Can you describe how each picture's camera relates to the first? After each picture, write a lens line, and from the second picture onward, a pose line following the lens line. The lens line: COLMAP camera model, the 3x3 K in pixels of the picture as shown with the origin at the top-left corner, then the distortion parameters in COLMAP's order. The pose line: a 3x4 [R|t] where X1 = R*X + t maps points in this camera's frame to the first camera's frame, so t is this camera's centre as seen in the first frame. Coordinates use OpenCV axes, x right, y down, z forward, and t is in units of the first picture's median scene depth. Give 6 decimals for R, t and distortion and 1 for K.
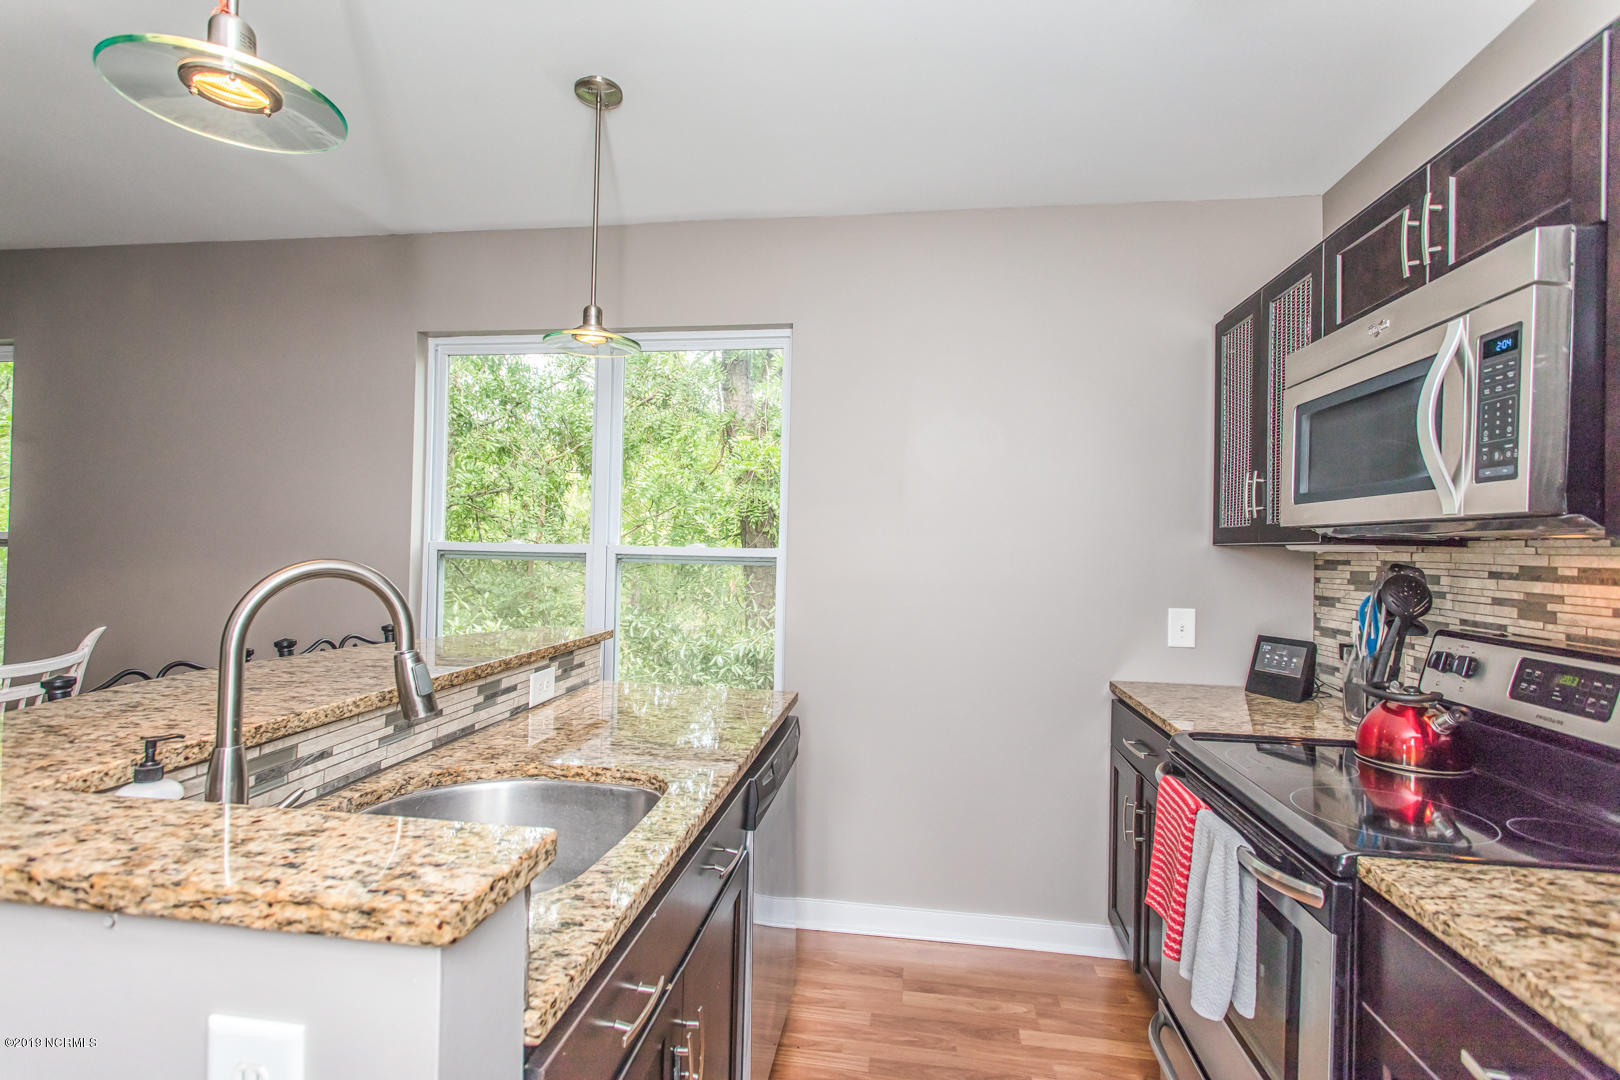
lens RADIAL K [[764.7, 0, 803.1], [0, 764.7, 541.3], [0, 0, 1]] dist [0.001512, 0.000759]
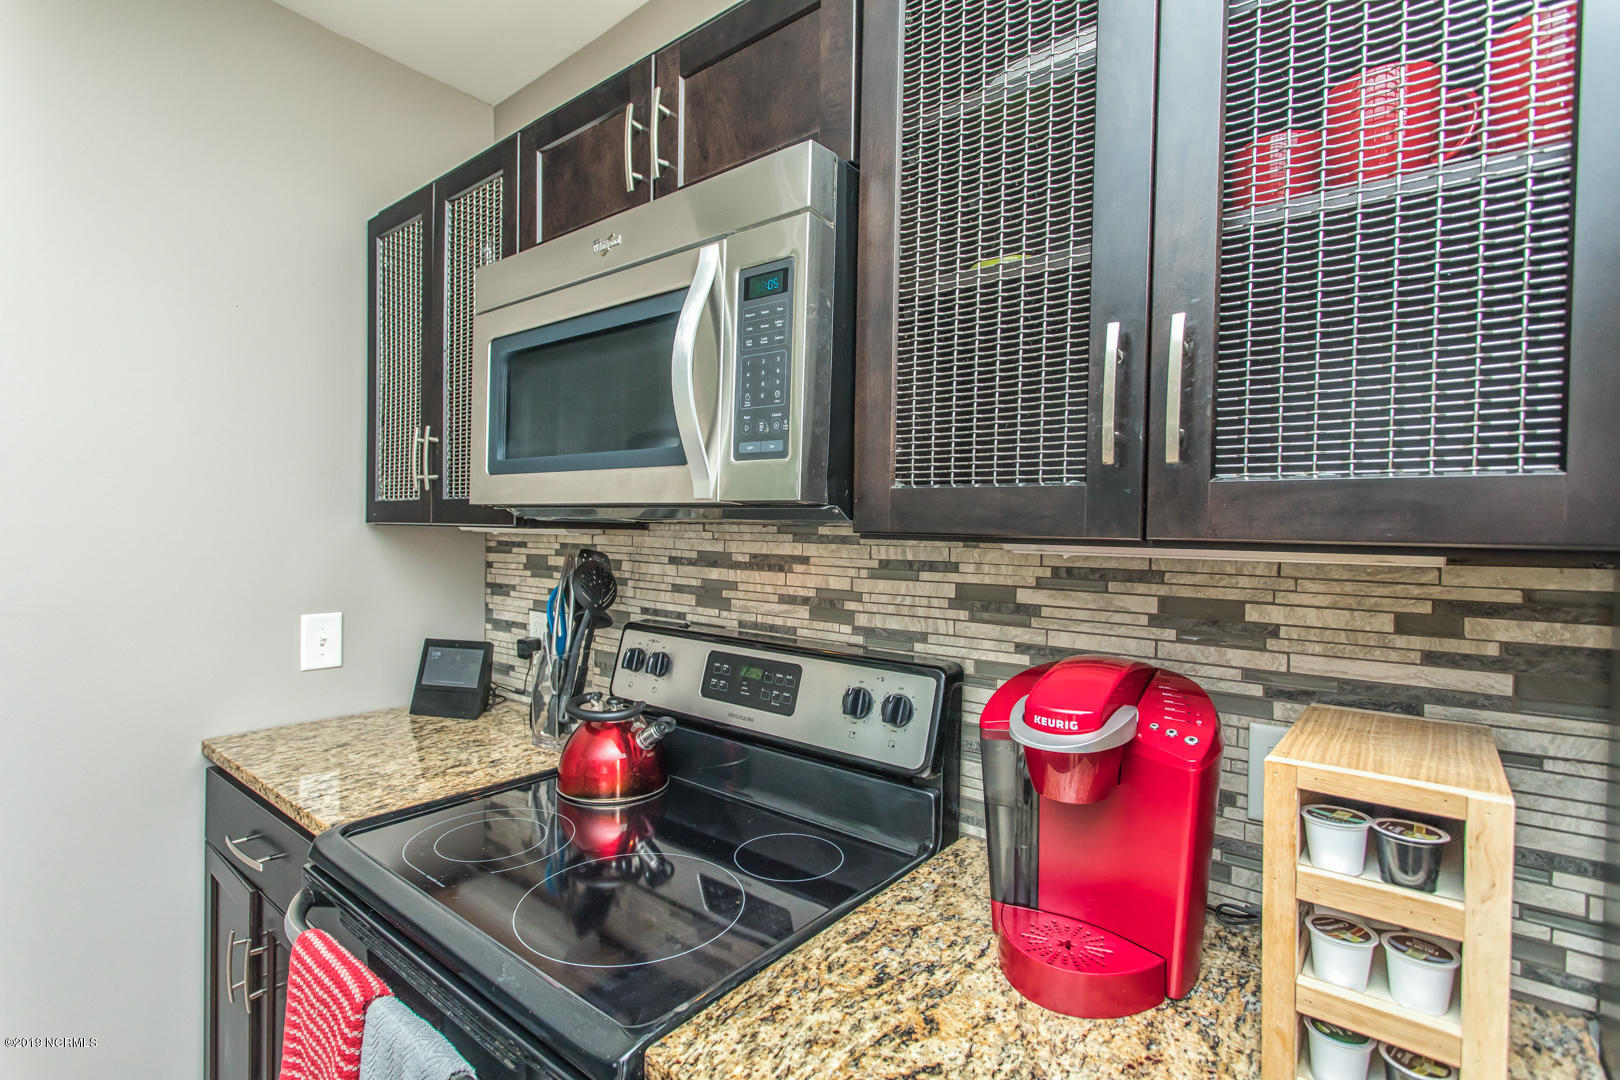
lens RADIAL K [[769.6, 0, 810.0], [0, 769.6, 540.0], [0, 0, 1]] dist [-0.003886, -0.000670]
pose [[0.509015, -0.020969, 0.860502, 0.175797], [-0.015634, 0.999313, 0.033600, -0.016098], [-0.860616, -0.030556, 0.508337, 0.385066]]
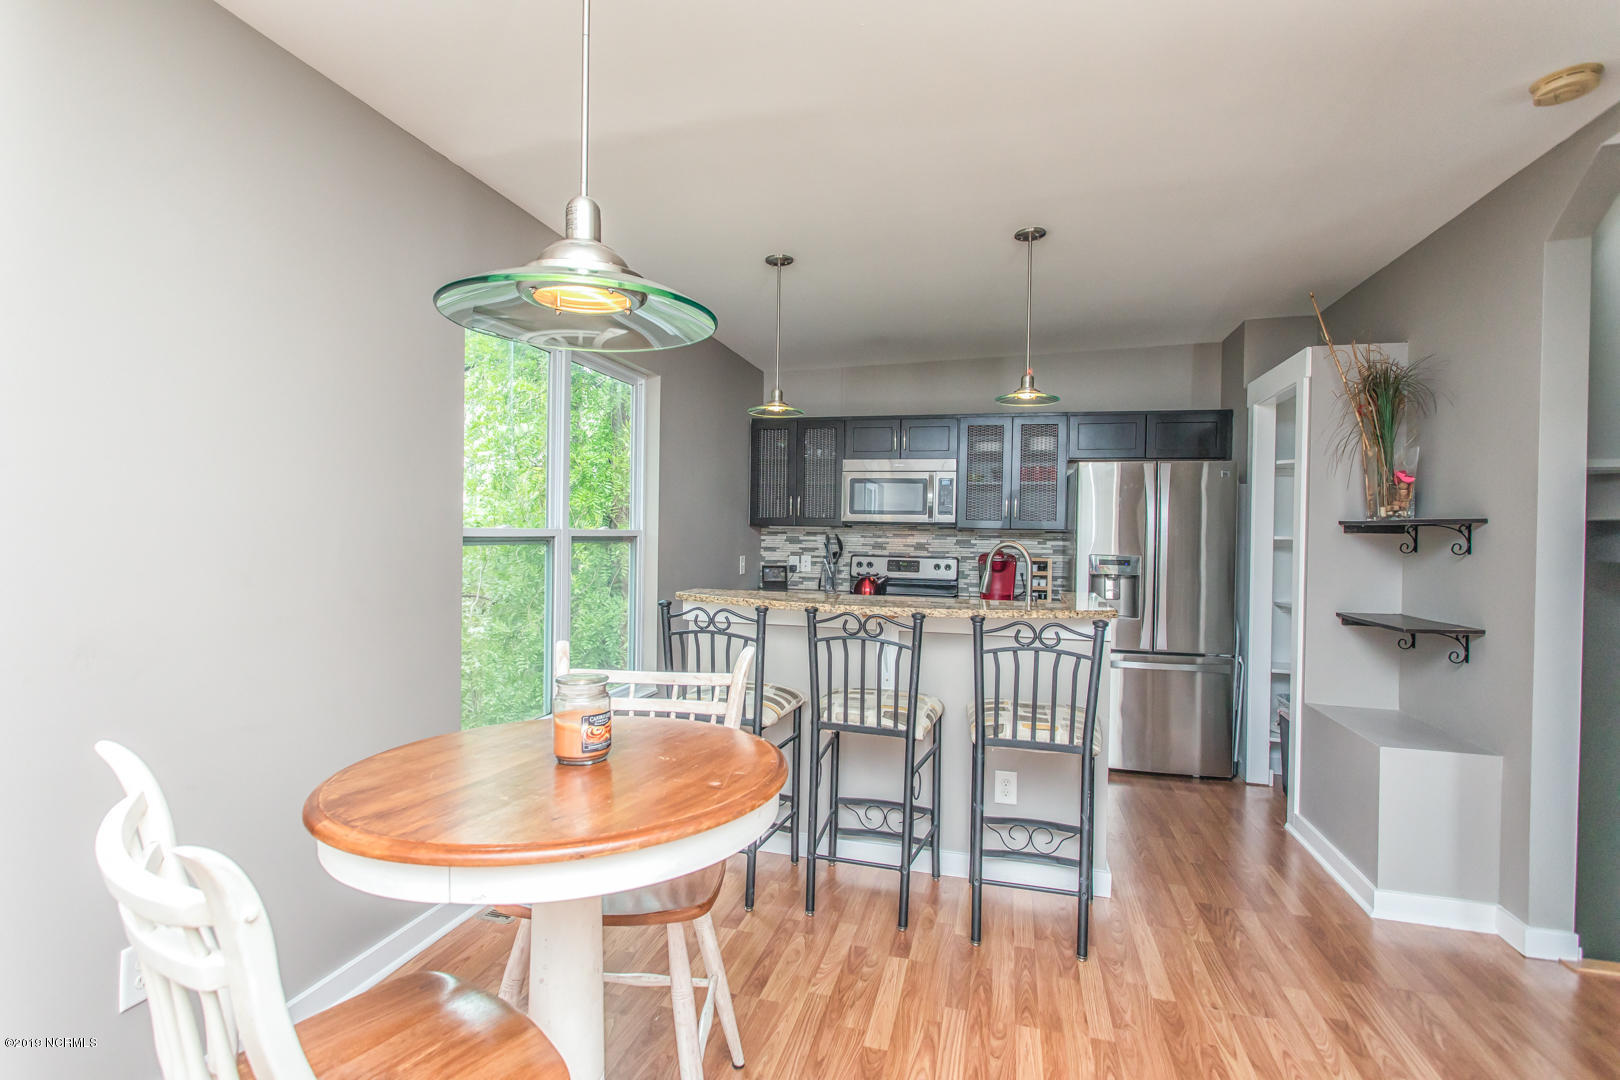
lens RADIAL K [[764.7, 0, 803.1], [0, 764.7, 541.3], [0, 0, 1]] dist [0.001512, 0.000759]
pose [[0.113862, -0.028908, 0.993076, -2.433644], [-0.022321, 0.999250, 0.031646, -0.034287], [-0.993246, -0.025770, 0.113132, 0.911536]]
